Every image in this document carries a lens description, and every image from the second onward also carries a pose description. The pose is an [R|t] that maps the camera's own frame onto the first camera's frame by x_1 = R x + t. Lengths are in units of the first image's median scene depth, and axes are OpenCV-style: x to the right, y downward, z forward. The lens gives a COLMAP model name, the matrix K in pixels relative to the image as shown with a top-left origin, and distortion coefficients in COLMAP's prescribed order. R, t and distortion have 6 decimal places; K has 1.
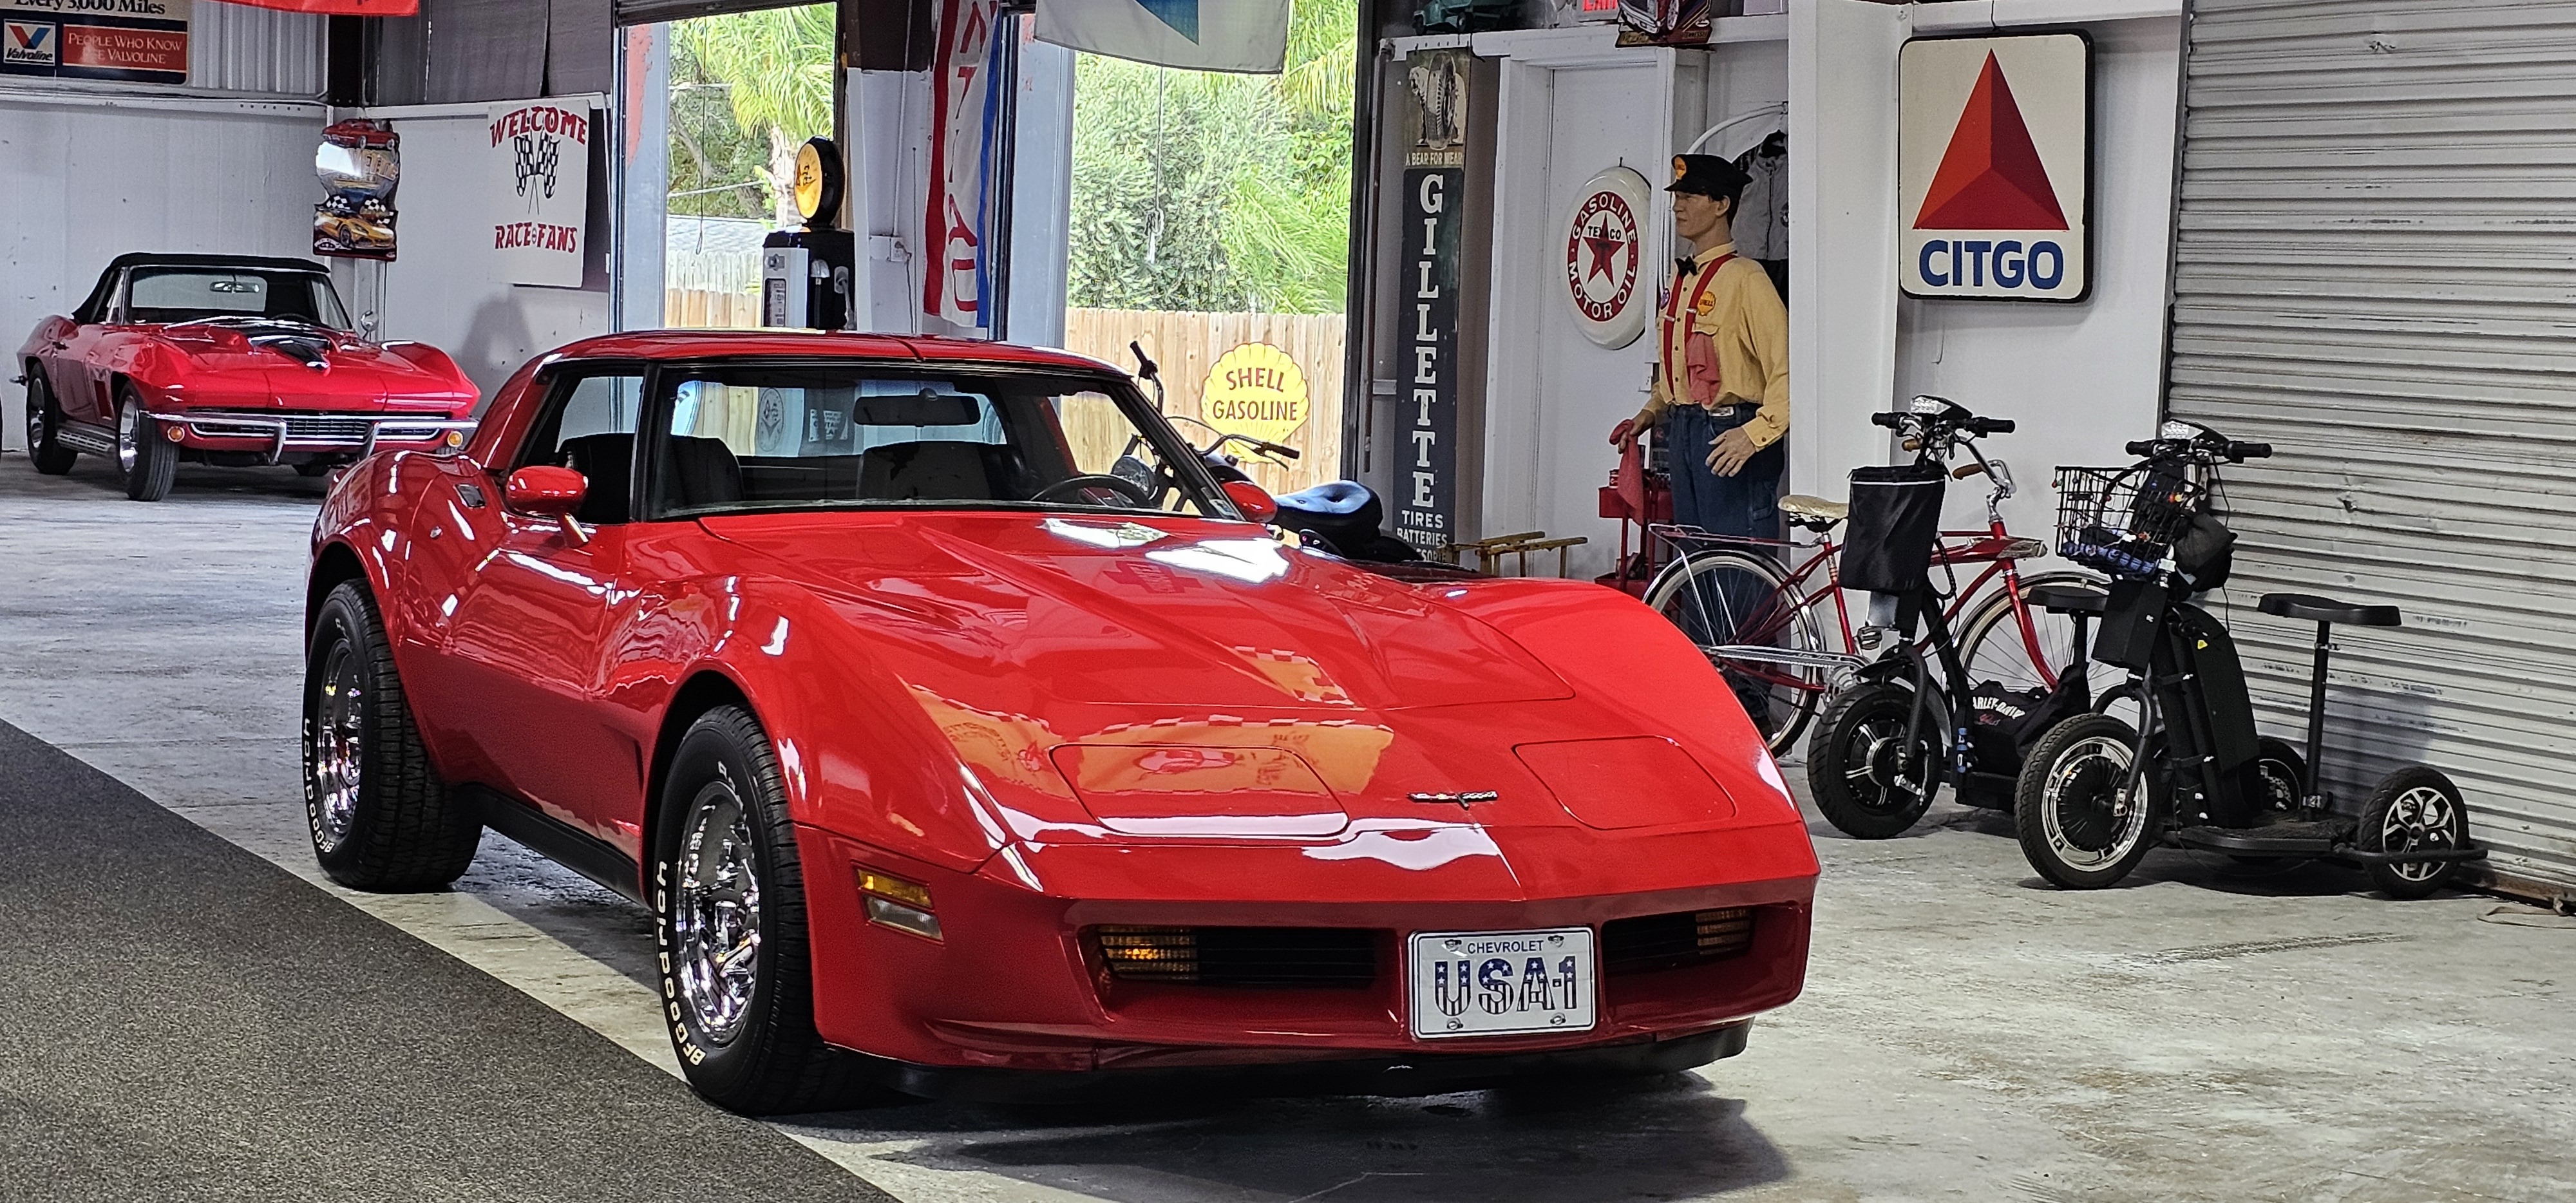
lens RADIAL K [[4192.9, 0, 1291.3], [0, 4192.9, 629.6], [0, 0, 1]] dist [0.123765, -0.451714]
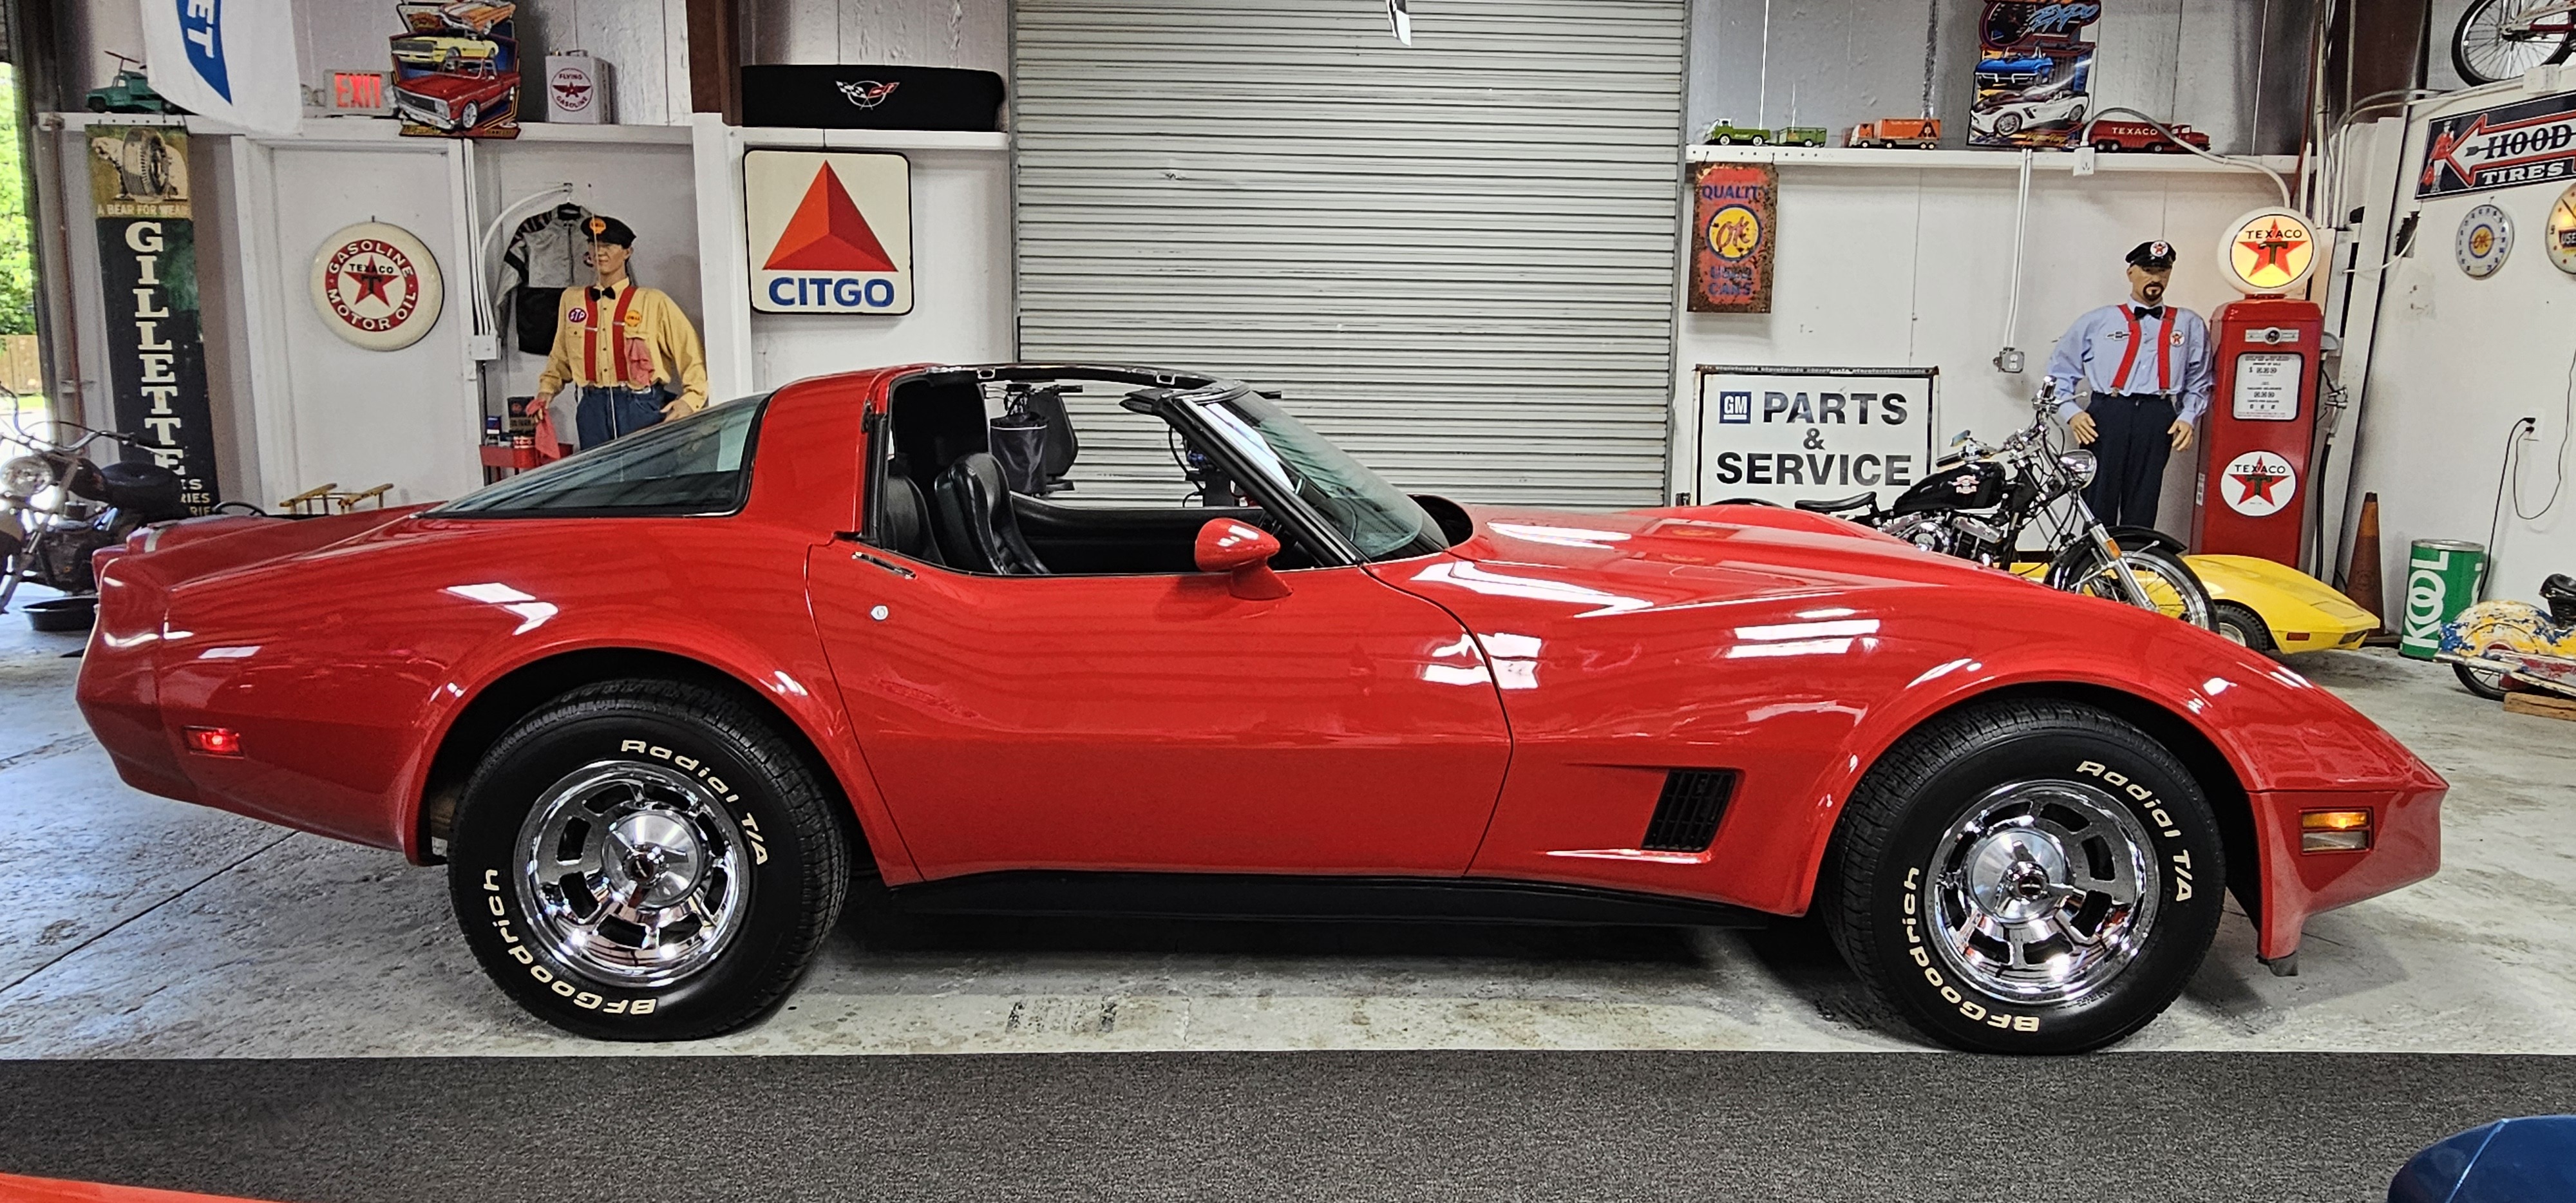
lens RADIAL K [[1577.0, 0, 1290.4], [0, 1577.0, 596.4], [0, 0, 1]] dist [-0.000323, -0.002071]
pose [[0.436852, -0.171977, 0.882941, -0.333146], [0.077114, 0.985101, 0.153722, -0.051397], [-0.896222, 0.000933, 0.443605, 0.574492]]
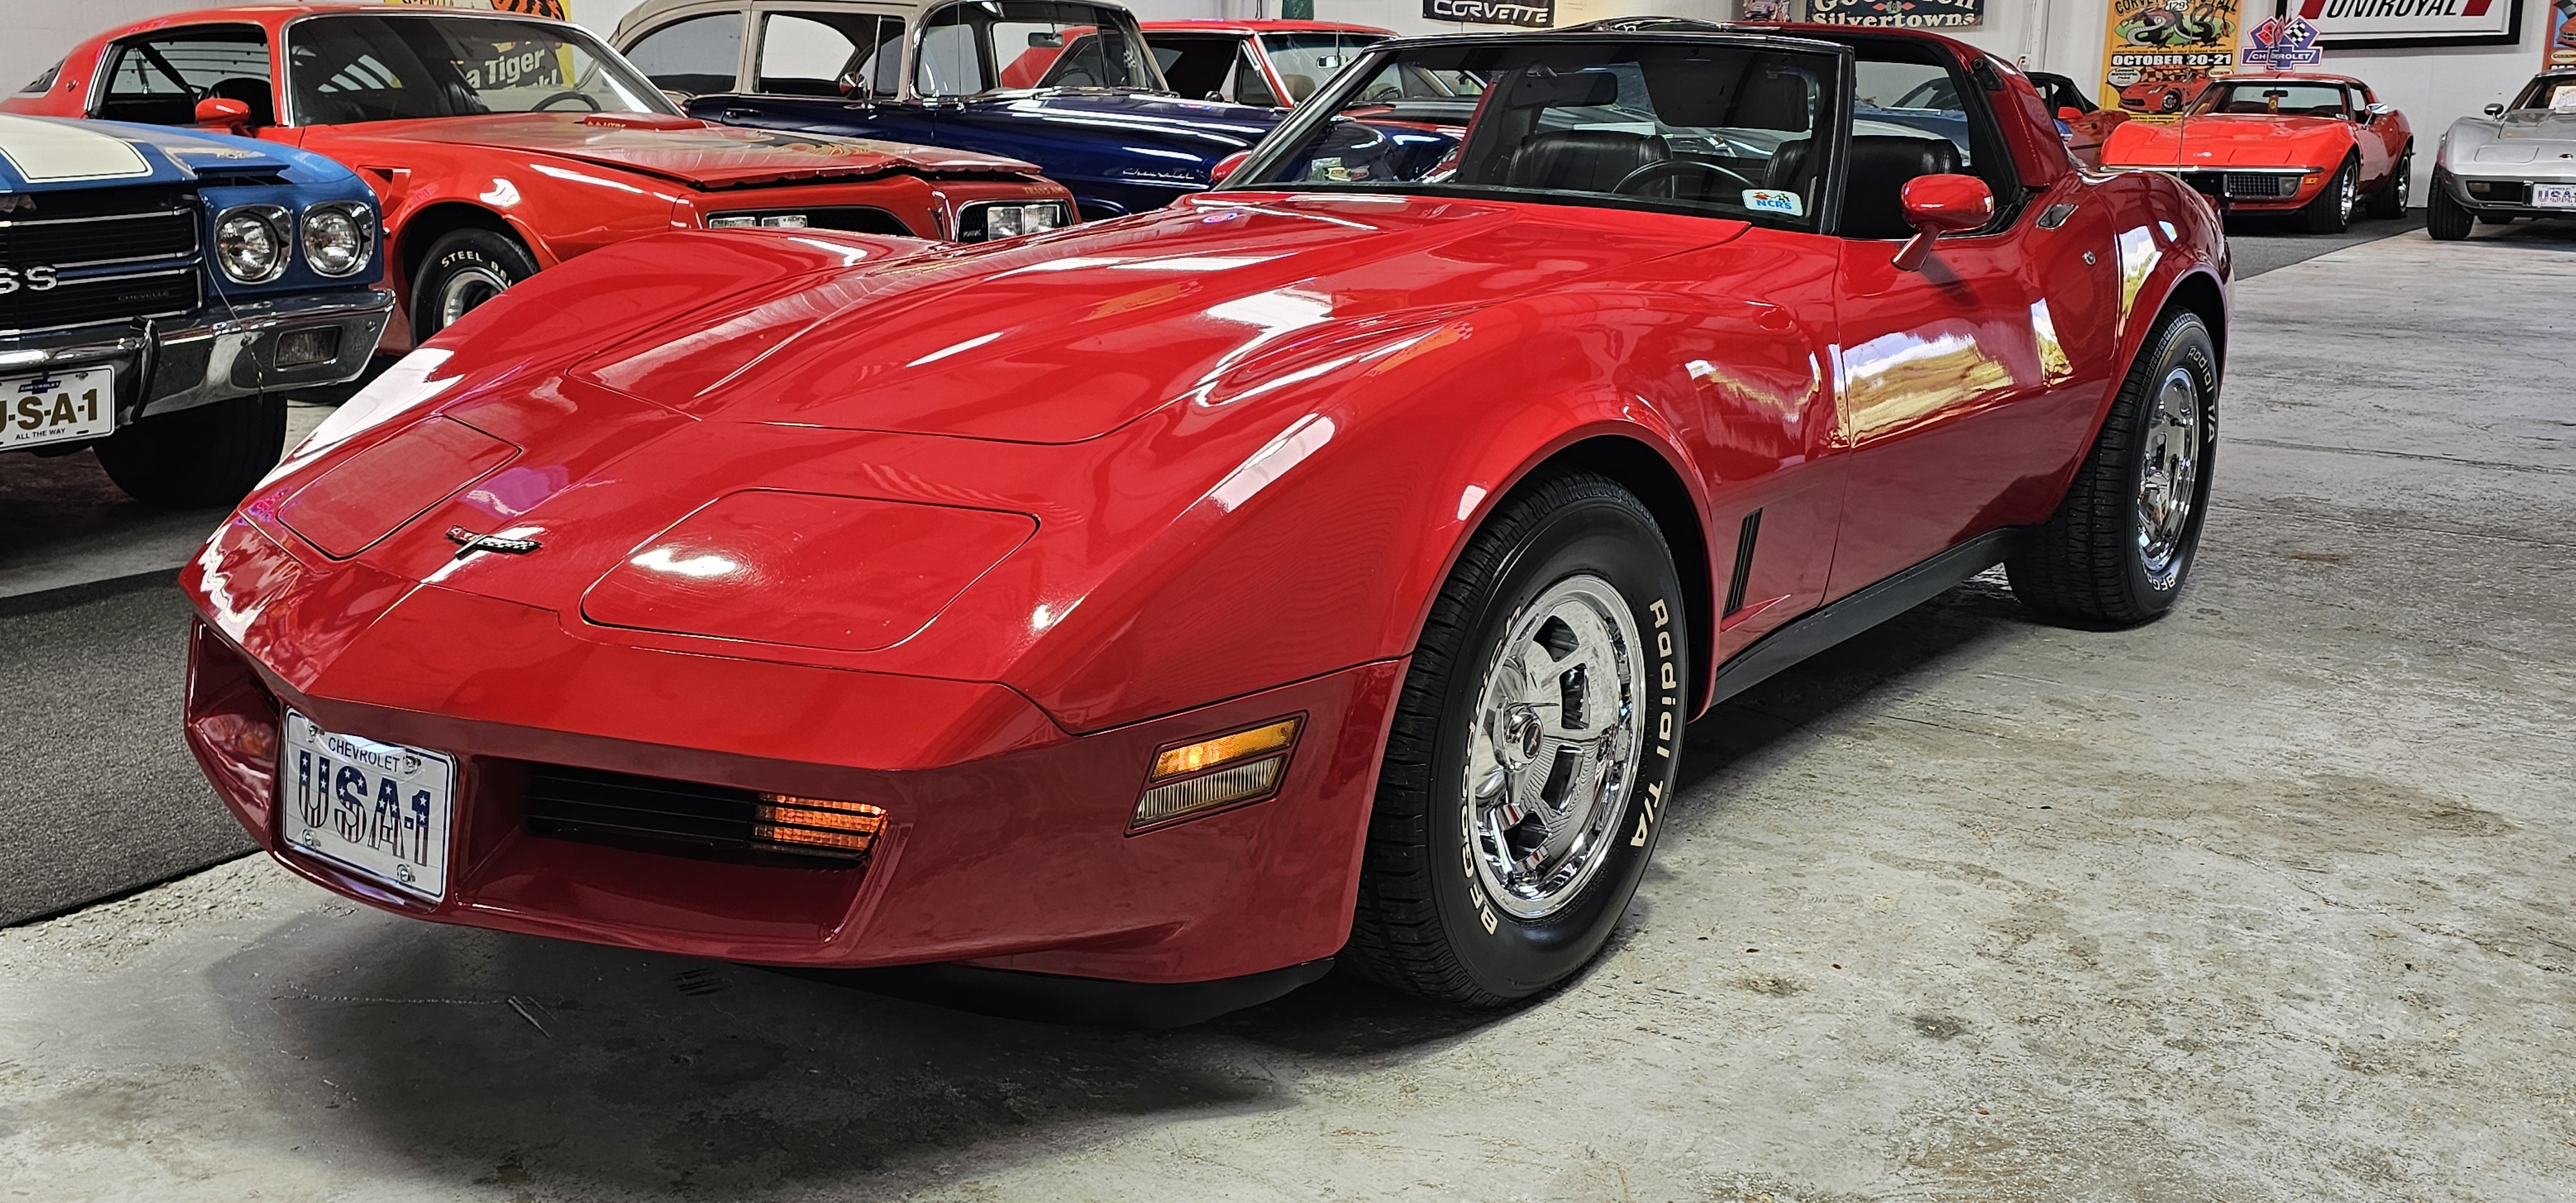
lens RADIAL K [[2216.8, 0, 1250.2], [0, 2216.8, 598.6], [0, 0, 1]] dist [0.096325, -0.146801]
pose [[0.449662, 0.167672, -0.877320, 0.238474], [-0.062579, 0.985723, 0.156316, -0.010270], [0.891004, -0.015387, 0.453735, 0.511966]]
